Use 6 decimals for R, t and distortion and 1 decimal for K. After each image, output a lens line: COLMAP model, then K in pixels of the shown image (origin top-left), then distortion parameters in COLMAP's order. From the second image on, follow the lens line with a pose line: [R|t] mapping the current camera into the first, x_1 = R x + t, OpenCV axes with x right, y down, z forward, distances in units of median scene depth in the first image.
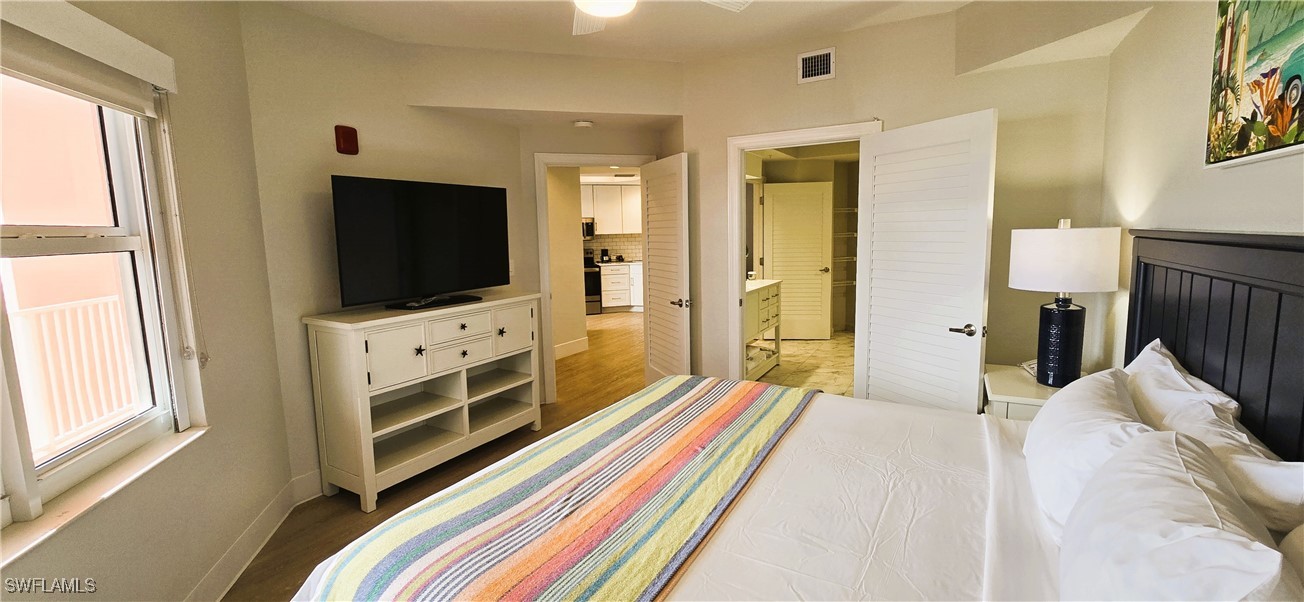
lens RADIAL K [[530.9, 0, 661.1], [0, 530.9, 296.0], [0, 0, 1]] dist [-0.002215, 0.001071]
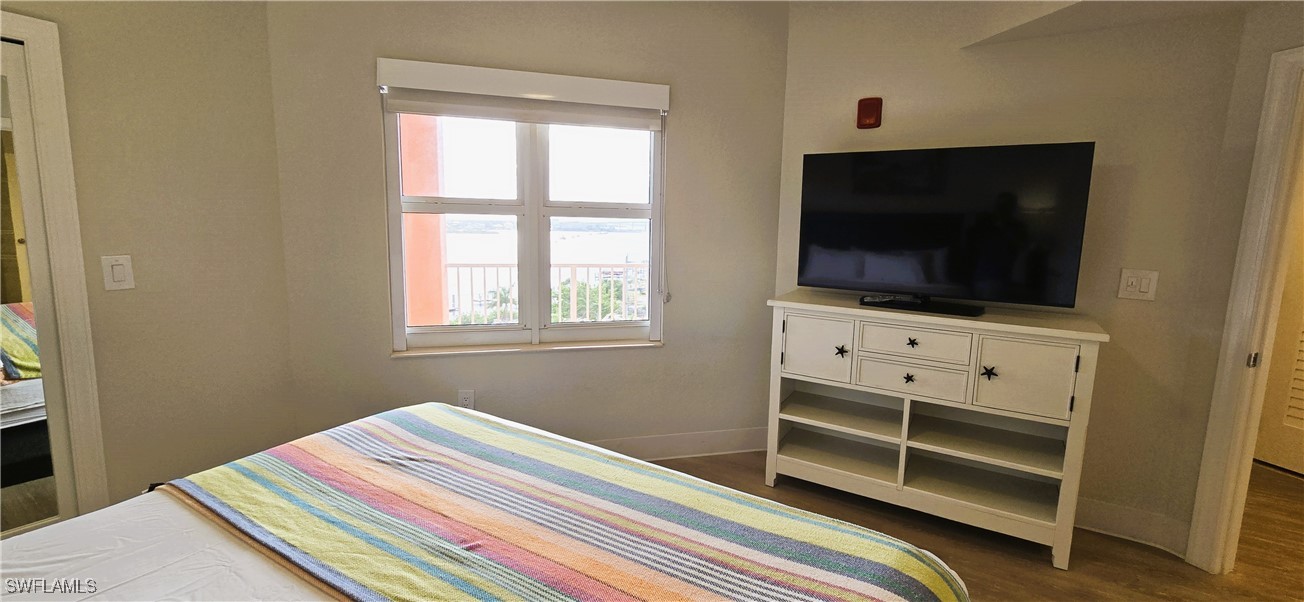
lens RADIAL K [[530.9, 0, 665.6], [0, 530.9, 290.7], [0, 0, 1]] dist [-0.002215, 0.001071]
pose [[-0.020331, 0.154455, -0.987791, 0.414975], [-0.147136, 0.976775, 0.155761, -0.090963], [0.988907, 0.148506, 0.002867, 0.760308]]
